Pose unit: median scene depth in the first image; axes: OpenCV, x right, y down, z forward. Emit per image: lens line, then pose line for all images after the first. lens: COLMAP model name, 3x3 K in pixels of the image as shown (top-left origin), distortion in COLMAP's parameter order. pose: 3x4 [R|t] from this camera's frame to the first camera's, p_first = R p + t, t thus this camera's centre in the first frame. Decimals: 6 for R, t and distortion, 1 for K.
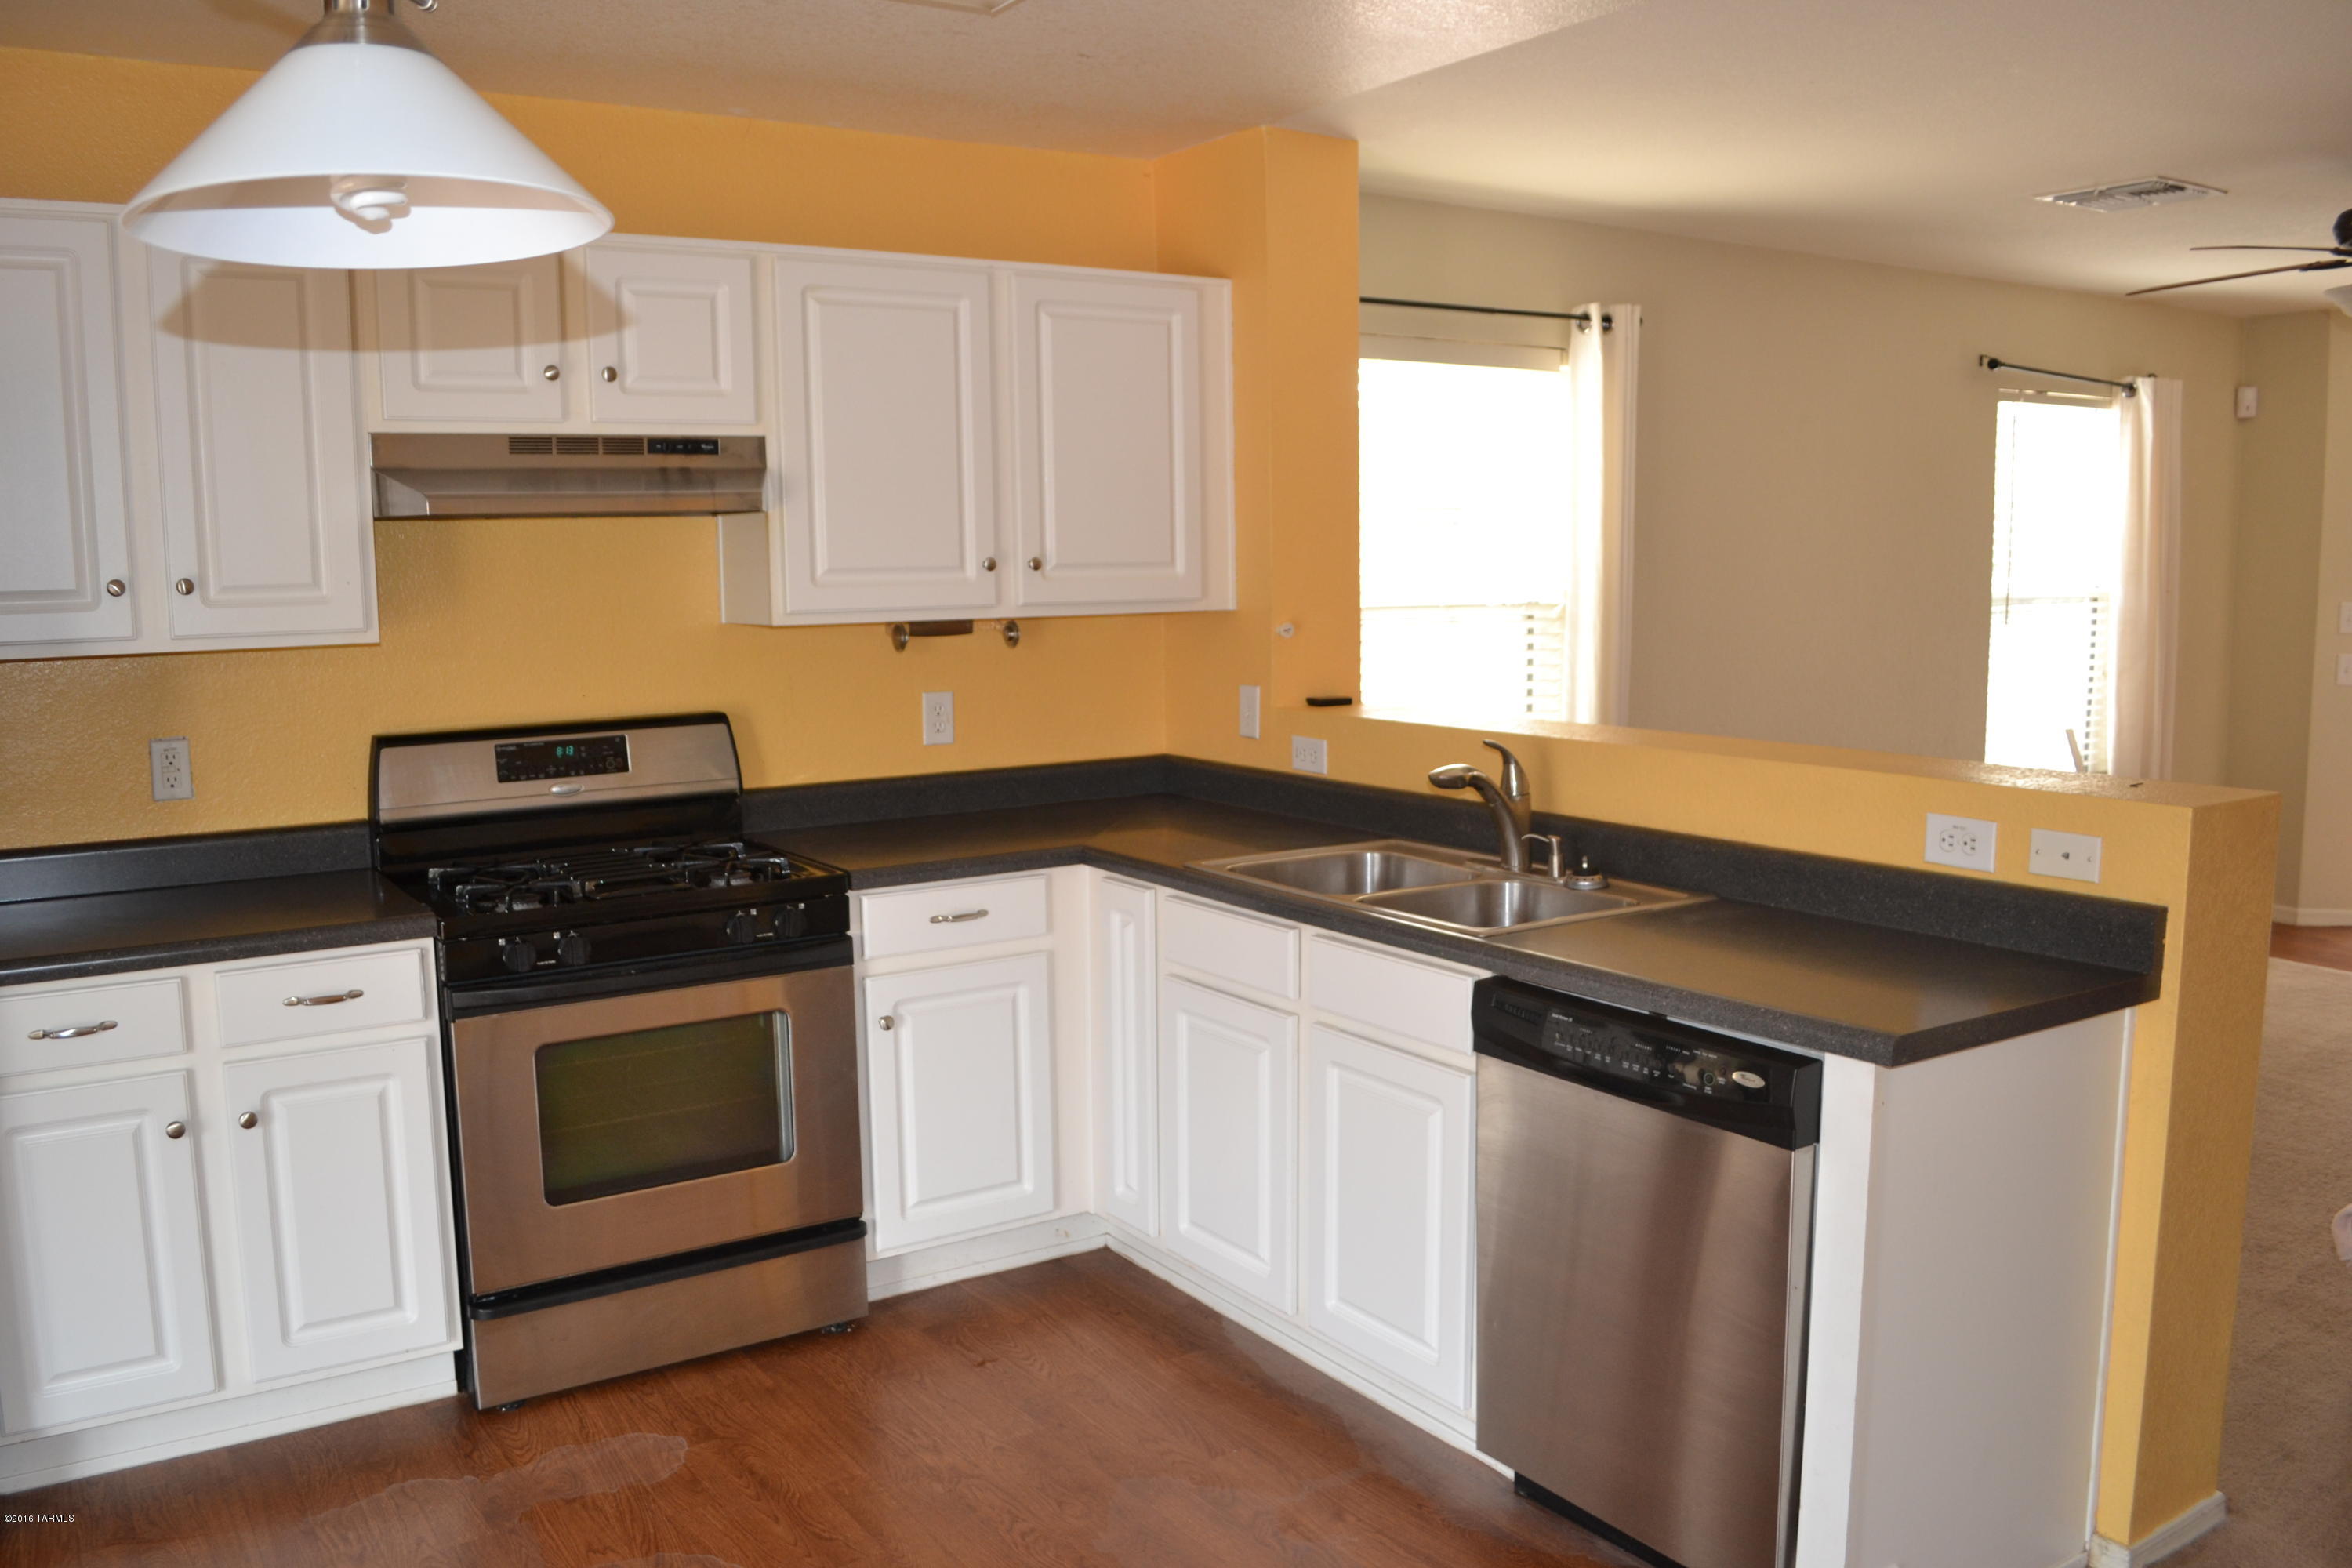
lens RADIAL K [[1867.4, 0, 1176.0], [0, 1867.4, 784.0], [0, 0, 1]] dist [-0.052696, 0.004932]
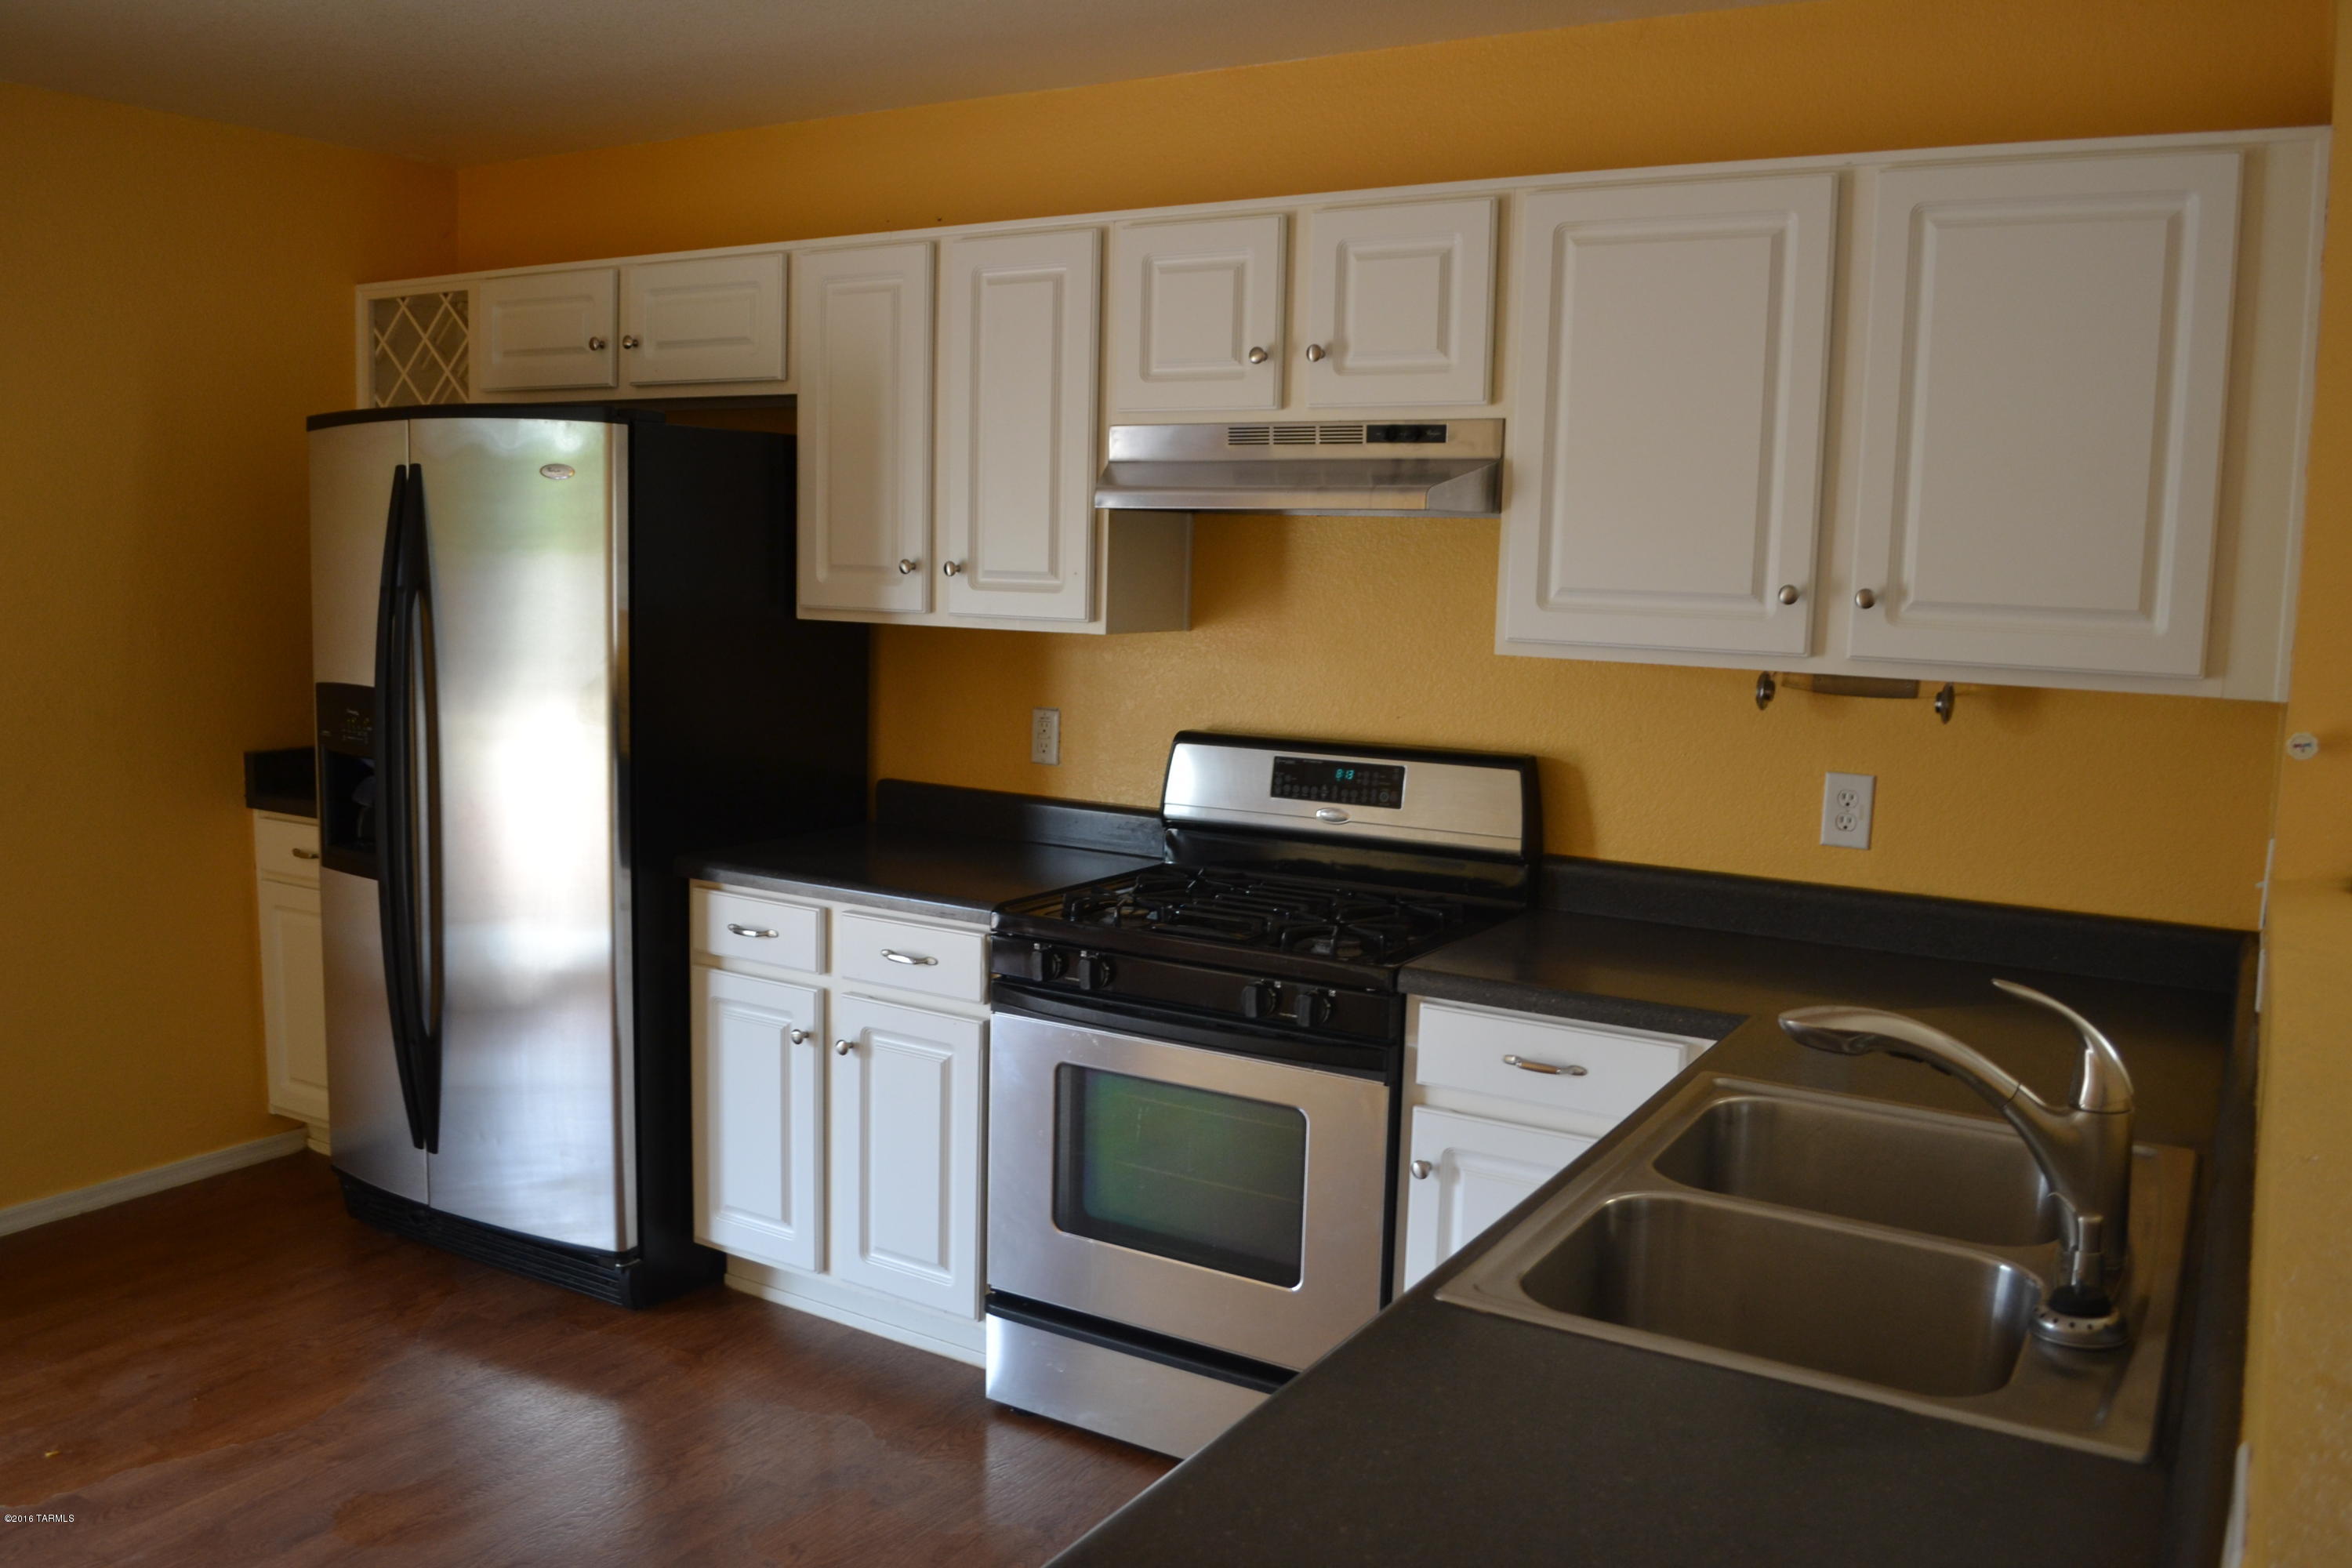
lens RADIAL K [[1867.4, 0, 1176.0], [0, 1867.4, 784.0], [0, 0, 1]] dist [-0.052696, 0.004932]
pose [[0.447400, 0.137199, -0.883747, 0.445619], [-0.148710, 0.985819, 0.077760, -0.072785], [0.881883, 0.096632, 0.461459, 0.517160]]
